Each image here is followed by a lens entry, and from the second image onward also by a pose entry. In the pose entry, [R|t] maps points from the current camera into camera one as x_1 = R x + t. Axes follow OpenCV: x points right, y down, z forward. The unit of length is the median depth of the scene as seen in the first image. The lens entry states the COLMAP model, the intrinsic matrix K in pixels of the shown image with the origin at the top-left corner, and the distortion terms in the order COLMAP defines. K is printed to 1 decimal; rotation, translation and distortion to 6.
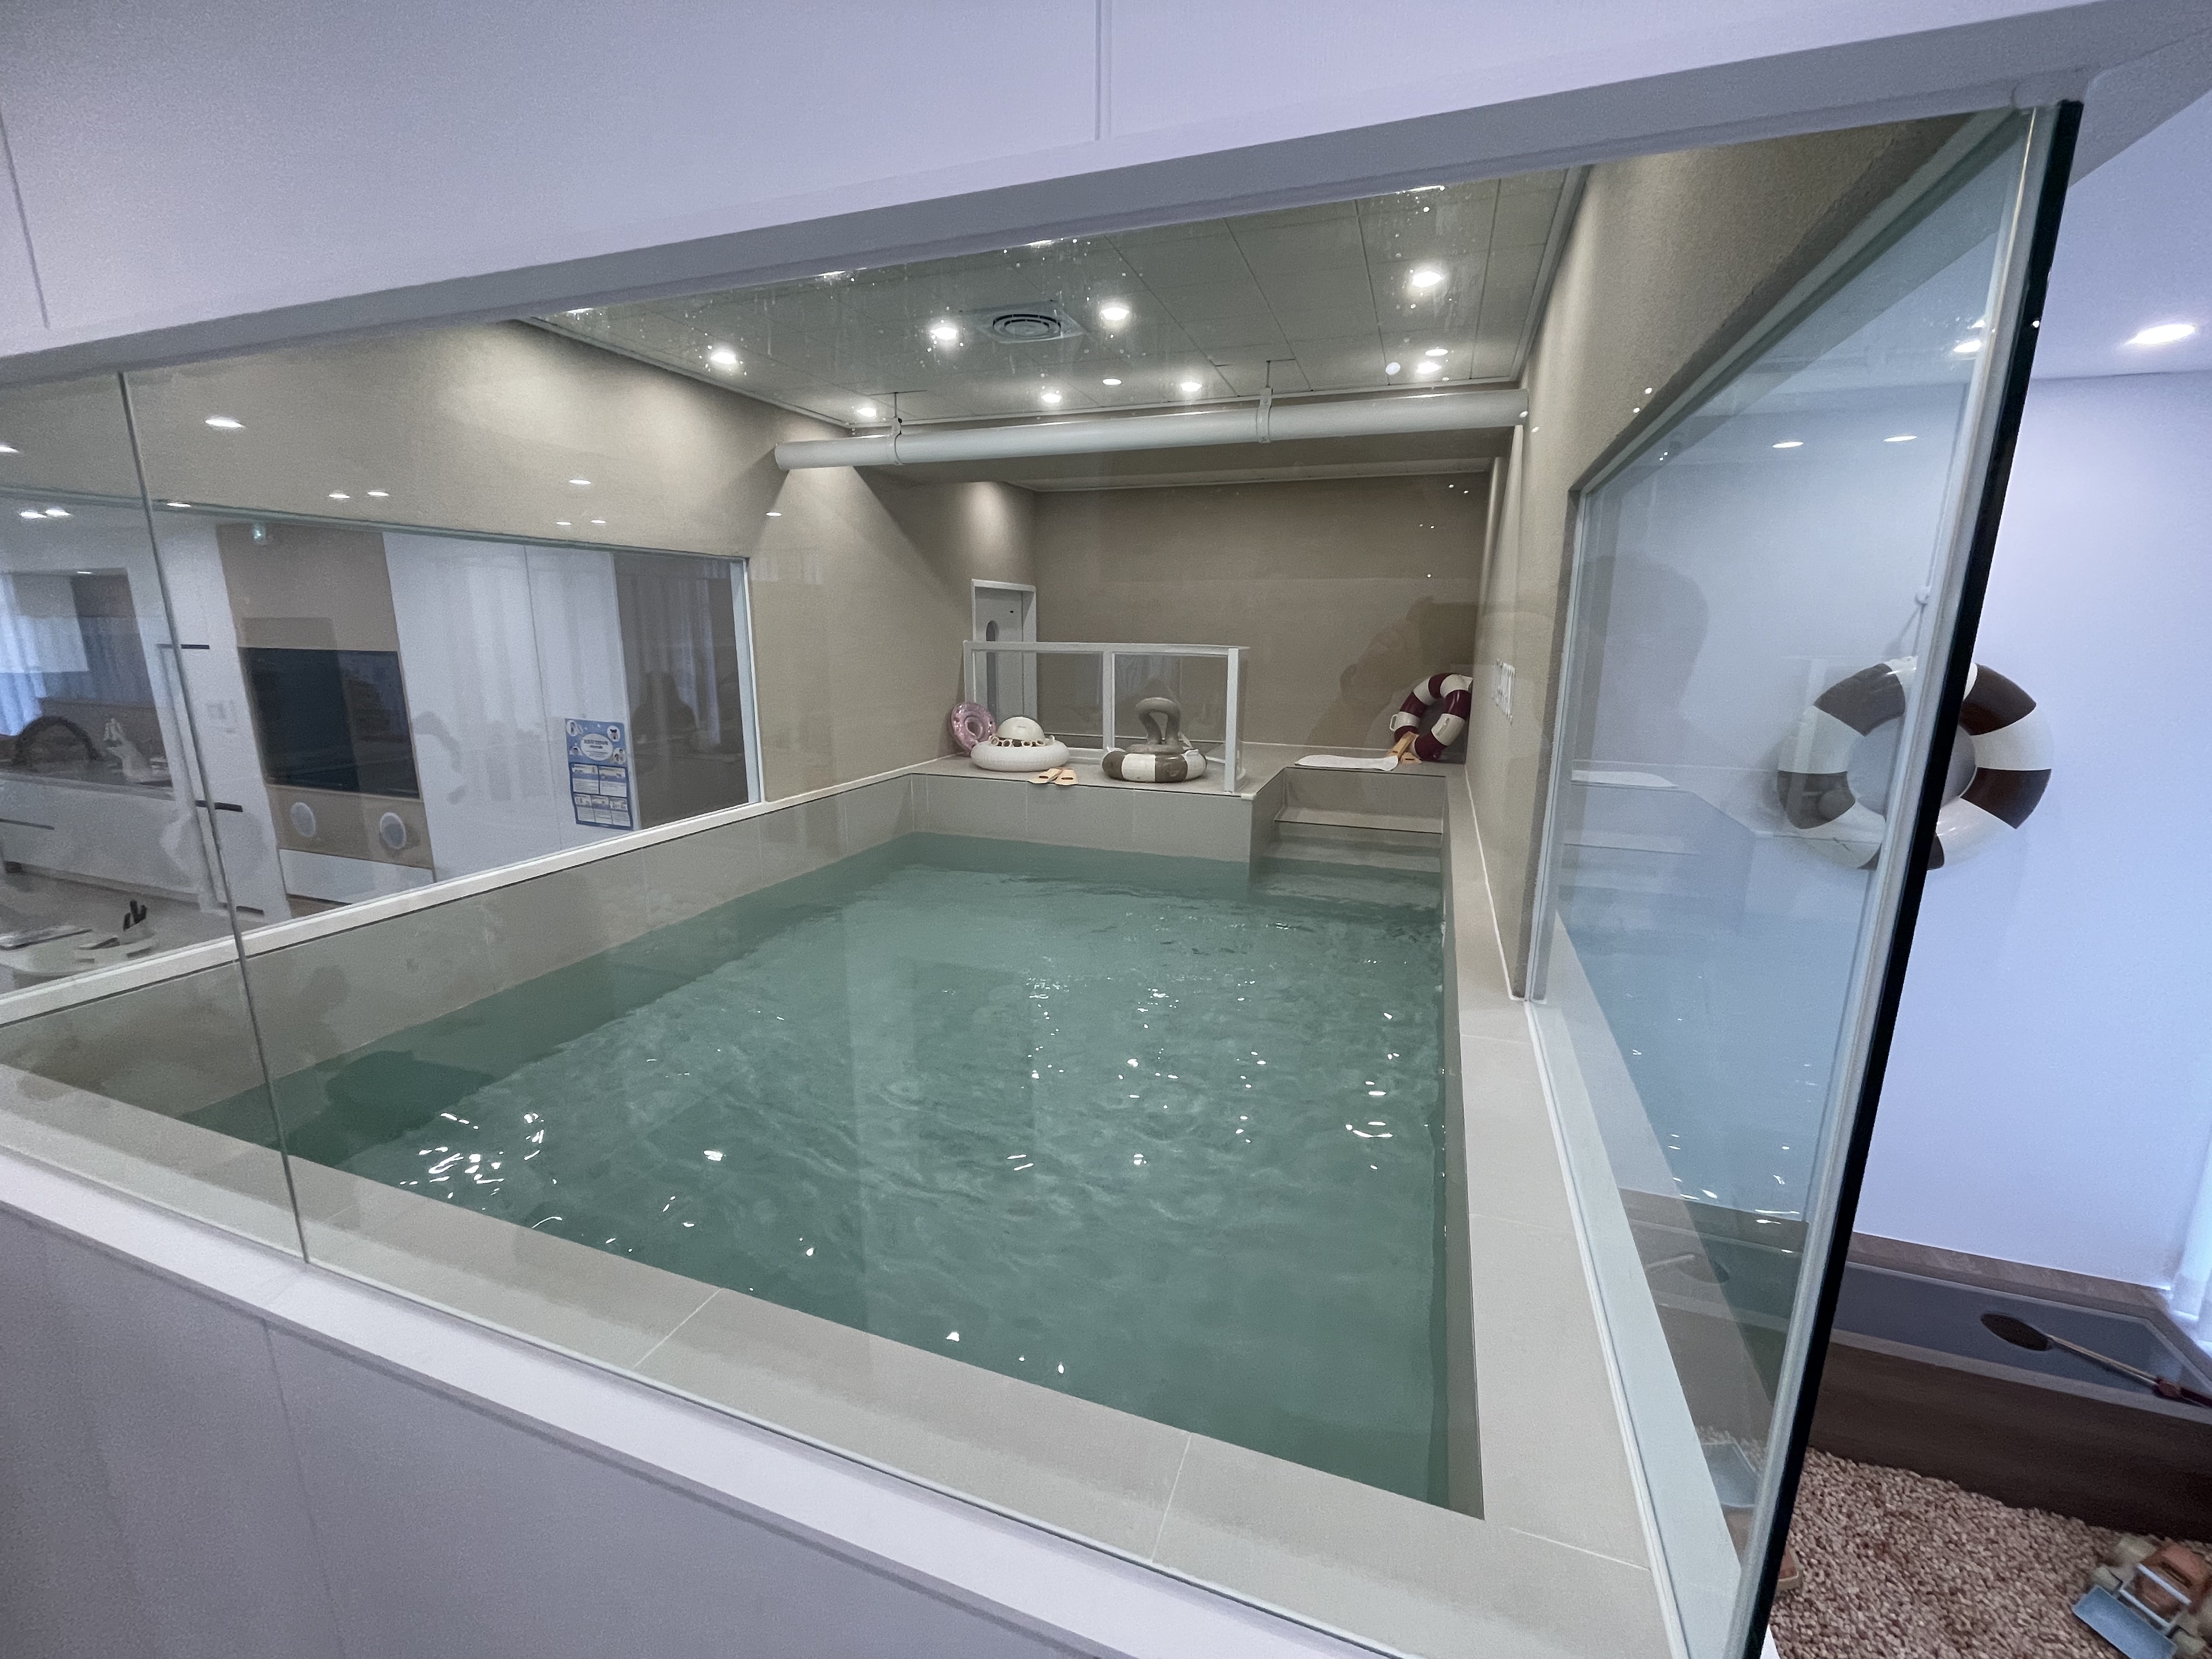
lens RADIAL K [[901.8, 0, 1111.1], [0, 901.8, 817.6], [0, 0, 1]] dist [-0.000521, 0.001139]
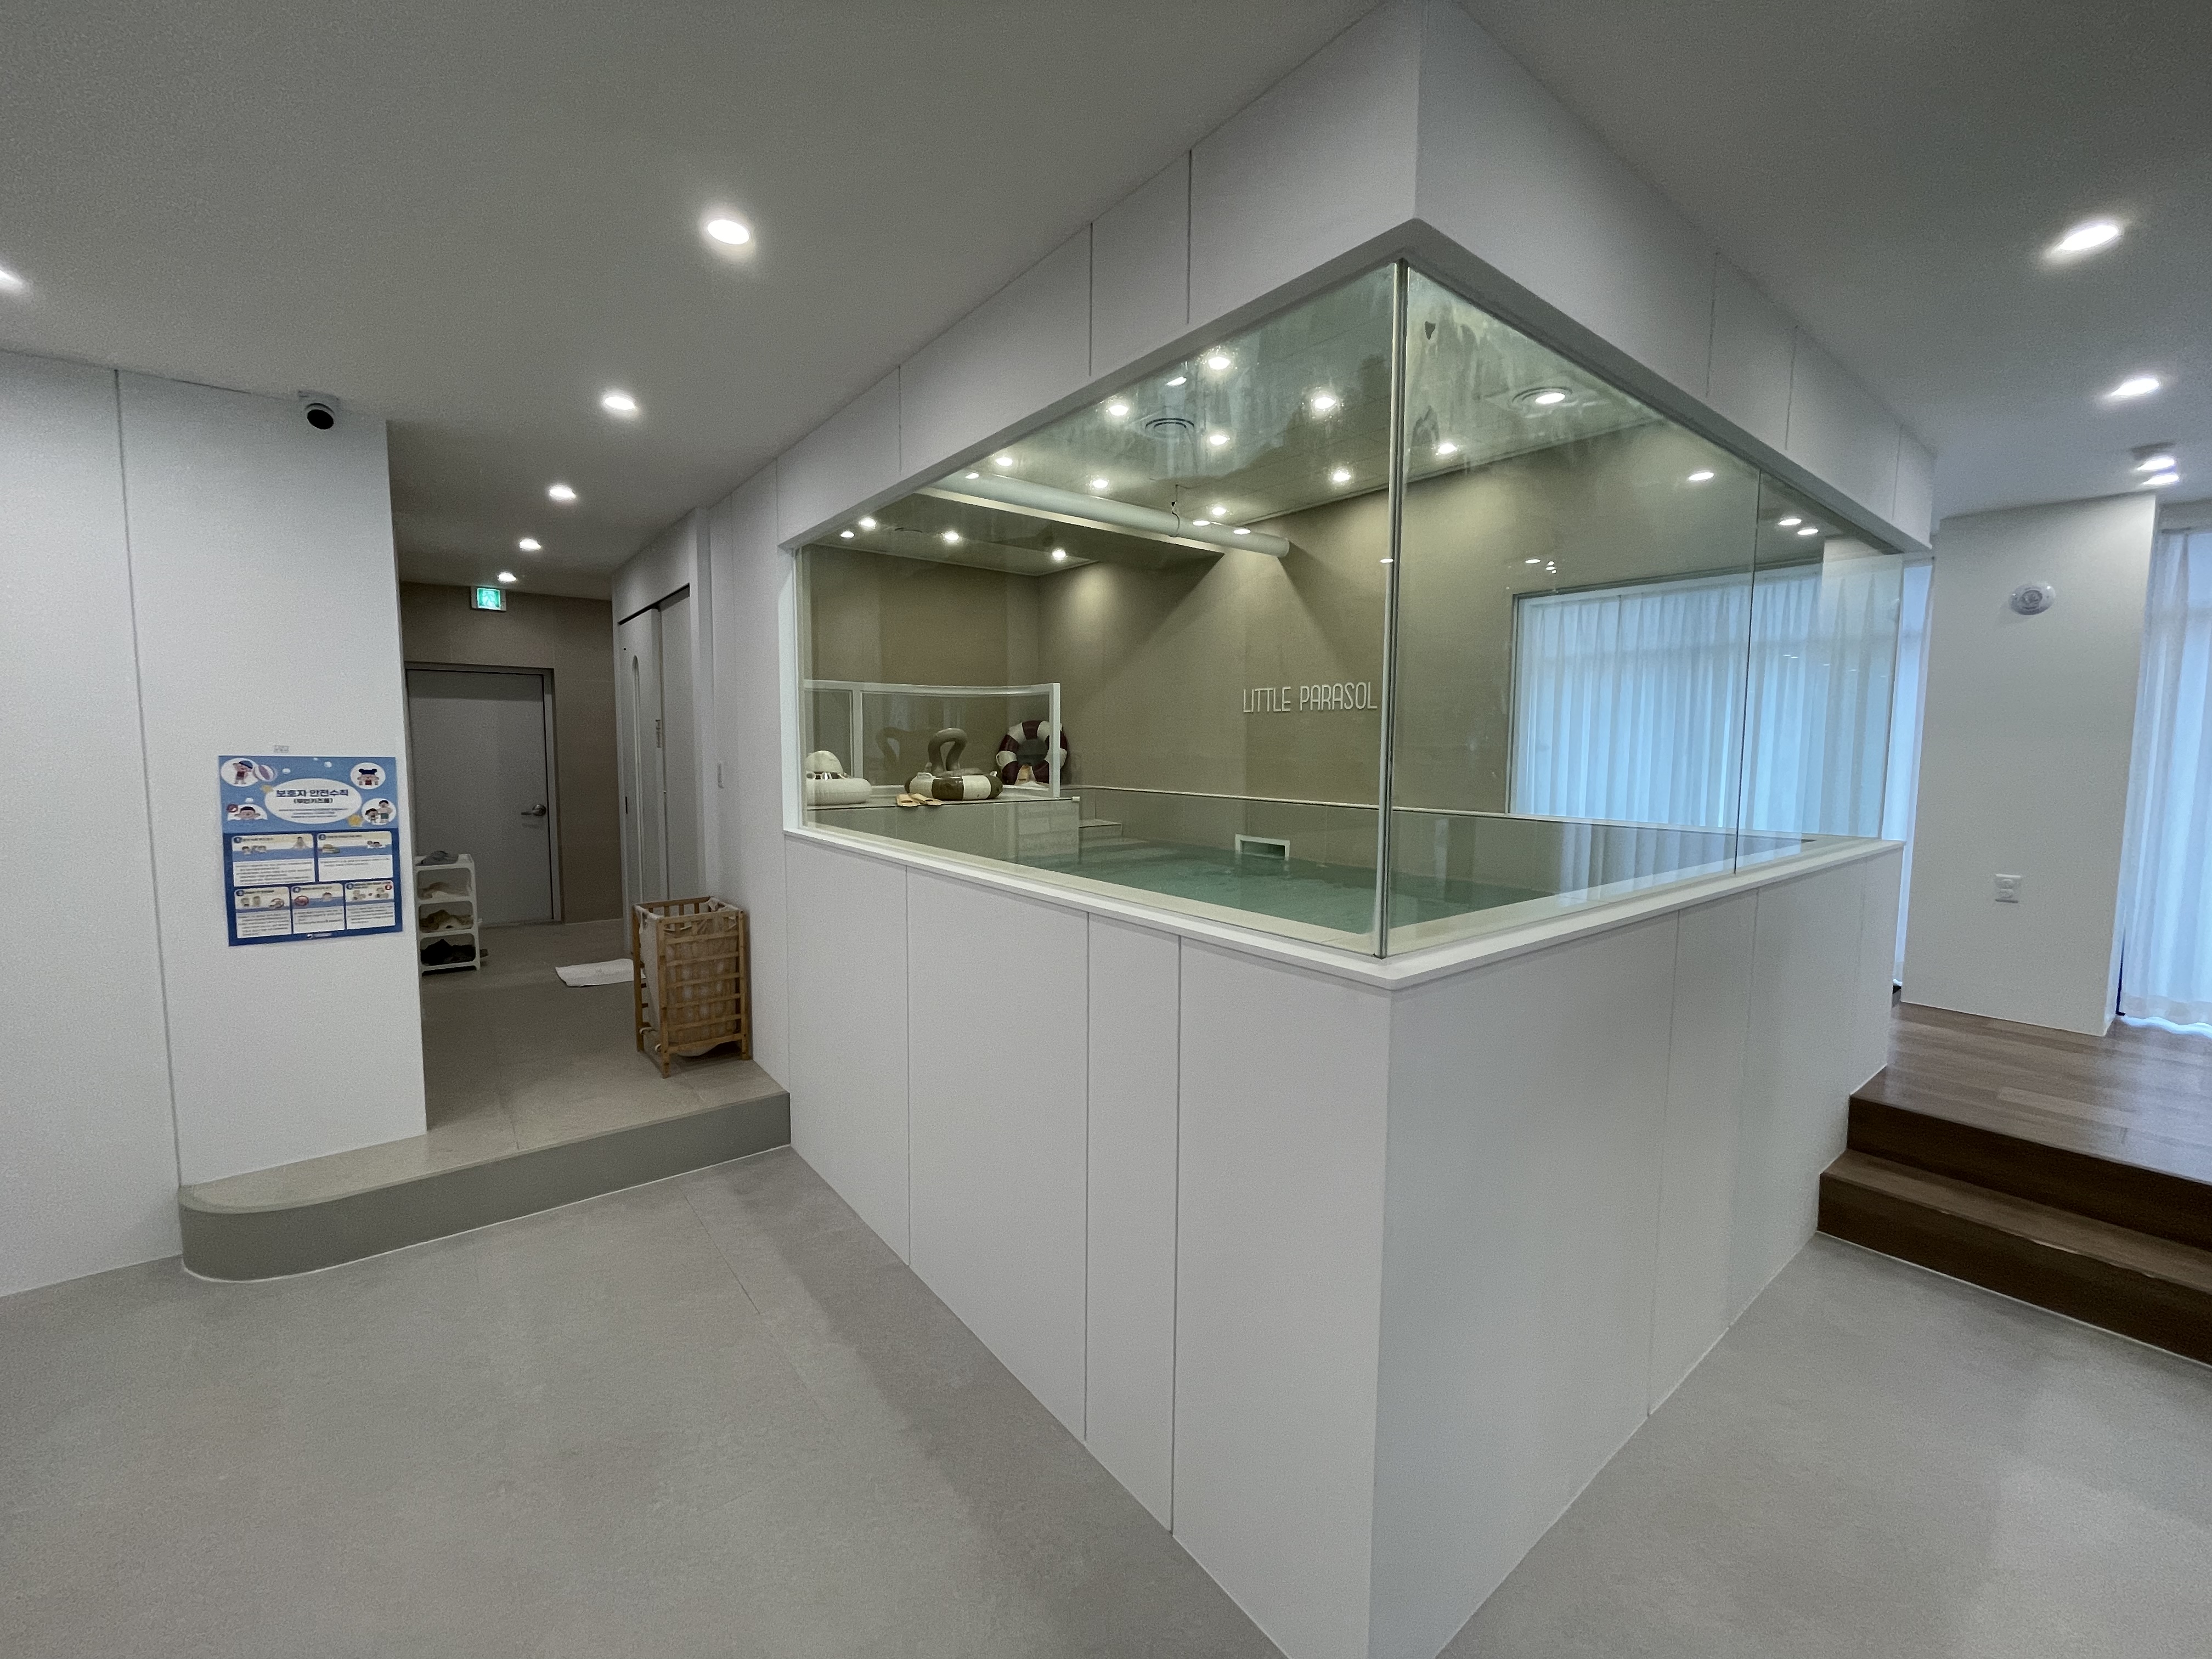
lens RADIAL K [[901.8, 0, 1117.1], [0, 901.8, 810.5], [0, 0, 1]] dist [-0.000521, 0.001139]
pose [[0.525810, -0.066267, 0.848017, -0.791647], [0.176213, 0.983819, -0.032381, 0.039366], [-0.832149, 0.166458, 0.528980, 0.250406]]
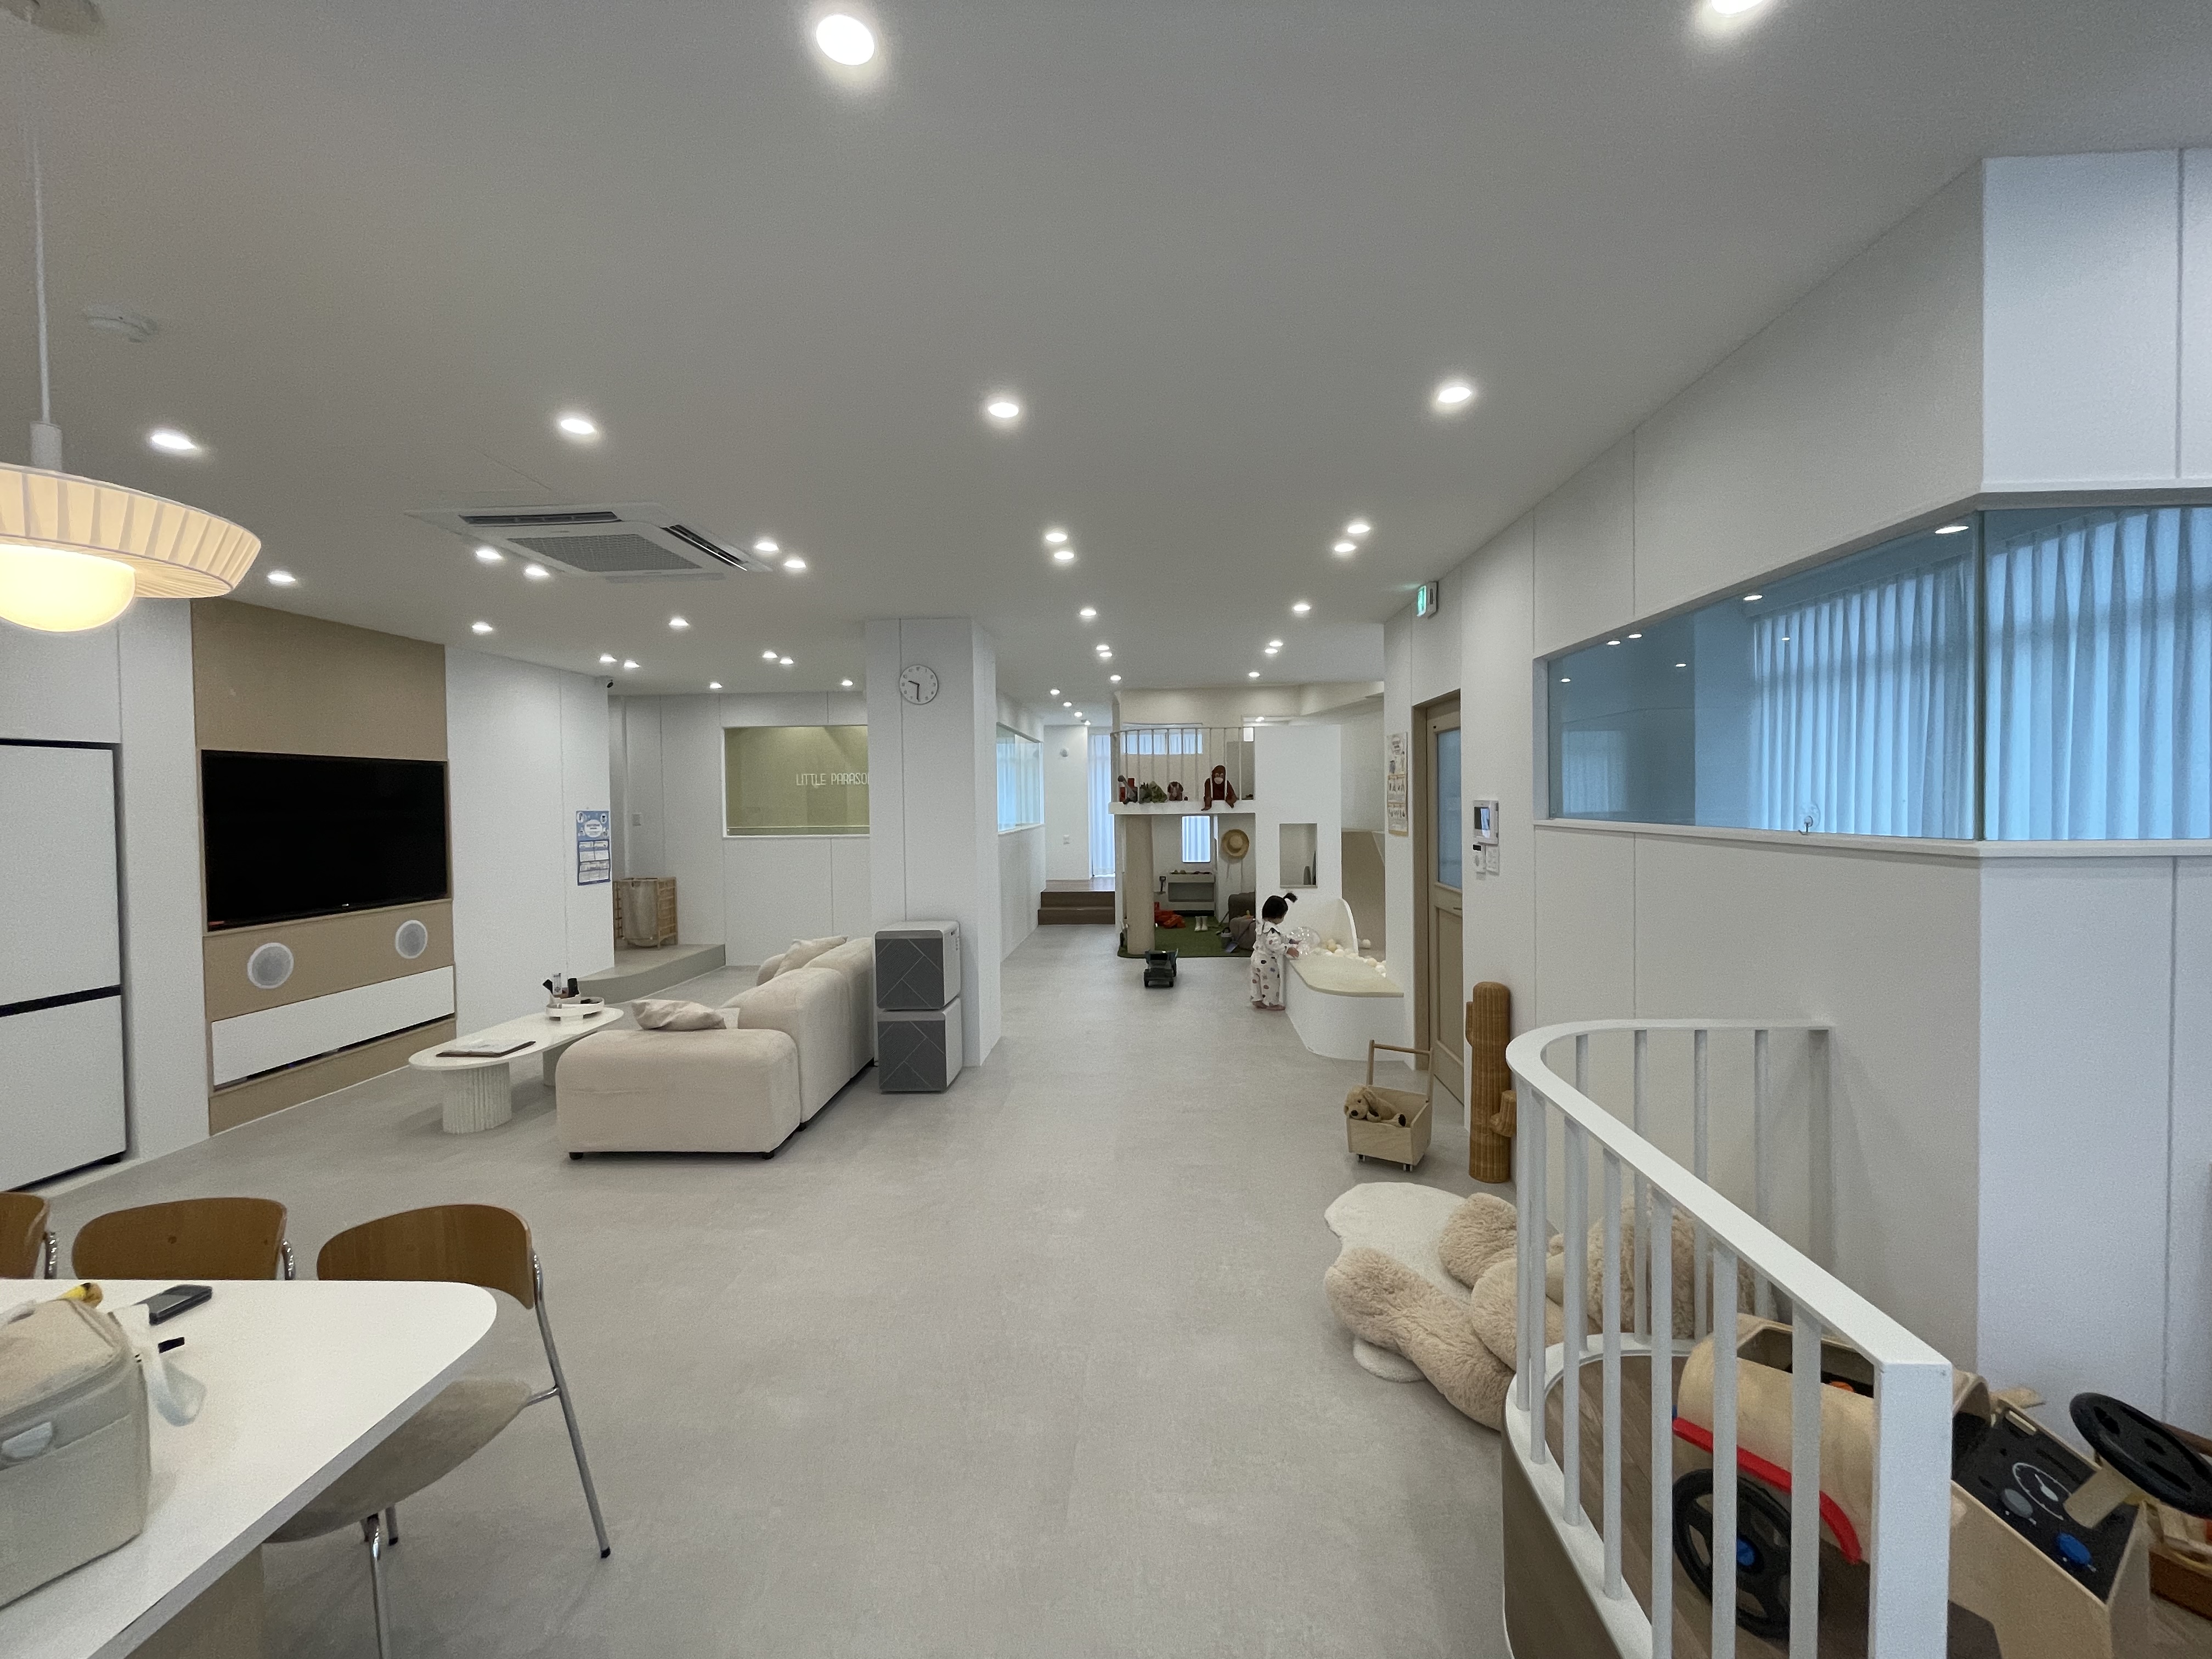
lens RADIAL K [[901.8, 0, 1105.0], [0, 901.8, 816.5], [0, 0, 1]] dist [-0.000521, 0.001139]
pose [[-0.284652, -0.027719, 0.958230, -2.218062], [0.201983, 0.975408, 0.088217, -0.058081], [-0.937110, 0.218658, -0.272053, 0.608744]]
